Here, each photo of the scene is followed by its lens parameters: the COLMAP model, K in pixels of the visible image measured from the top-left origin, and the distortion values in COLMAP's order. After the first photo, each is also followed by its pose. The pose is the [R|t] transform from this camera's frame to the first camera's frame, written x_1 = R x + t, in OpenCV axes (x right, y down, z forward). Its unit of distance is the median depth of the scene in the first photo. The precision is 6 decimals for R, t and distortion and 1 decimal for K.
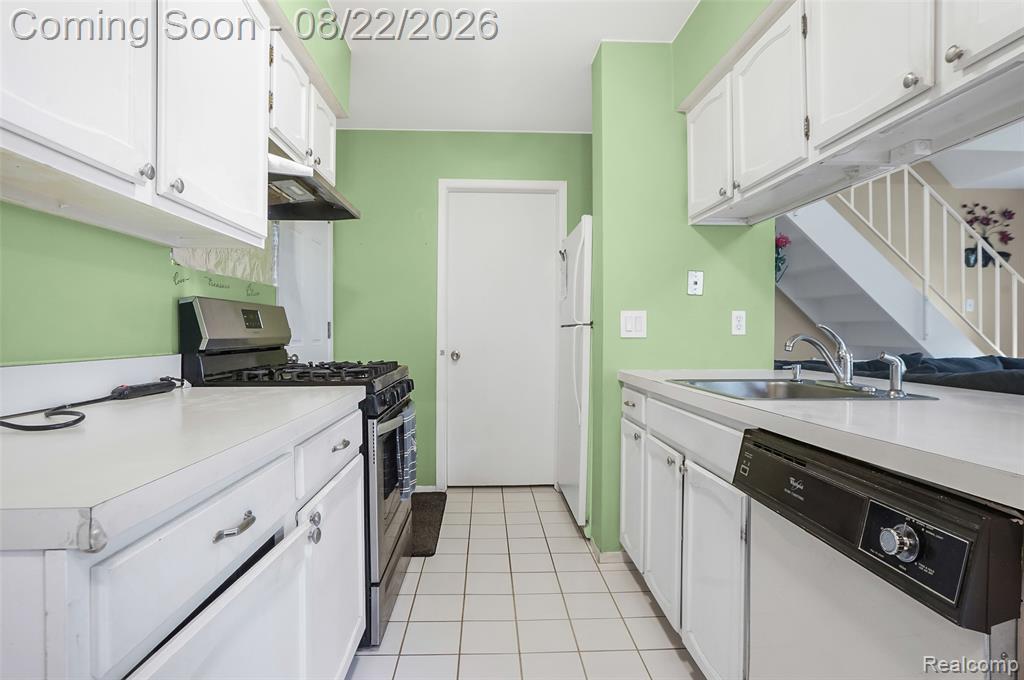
lens RADIAL K [[519.4, 0, 506.0], [0, 519.4, 339.3], [0, 0, 1]] dist [-0.051842, 0.025311]
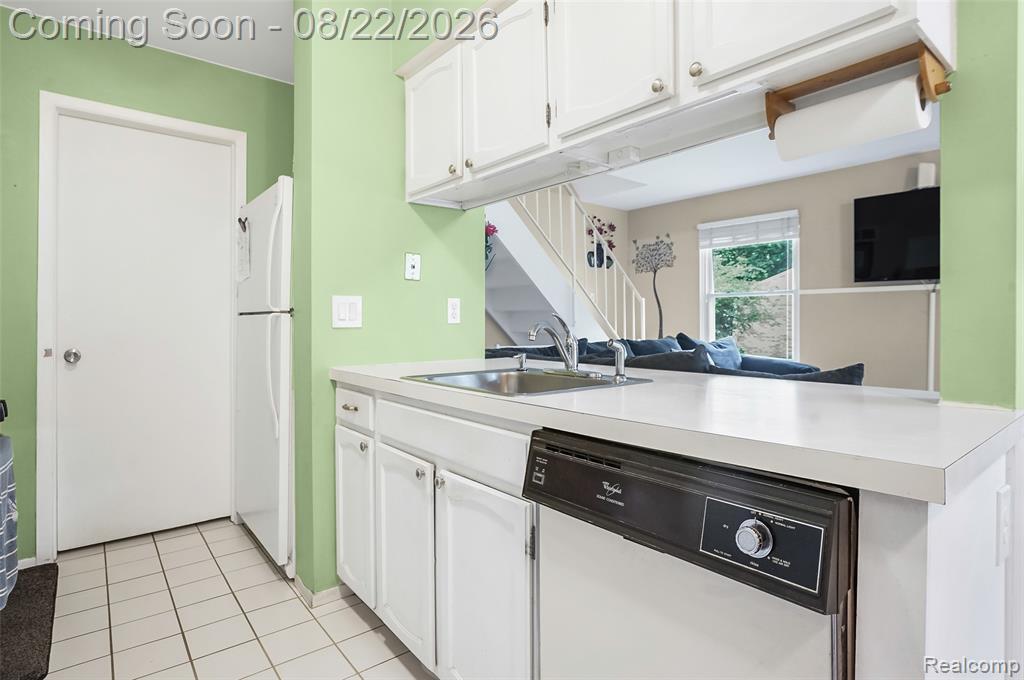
lens RADIAL K [[543.2, 0, 509.7], [0, 543.2, 320.4], [0, 0, 1]] dist [-0.056594, 0.027638]
pose [[0.806558, -0.002309, 0.591150, -0.079327], [0.010280, 0.999896, -0.010119, -0.004711], [-0.591065, 0.014239, 0.806498, 0.176421]]
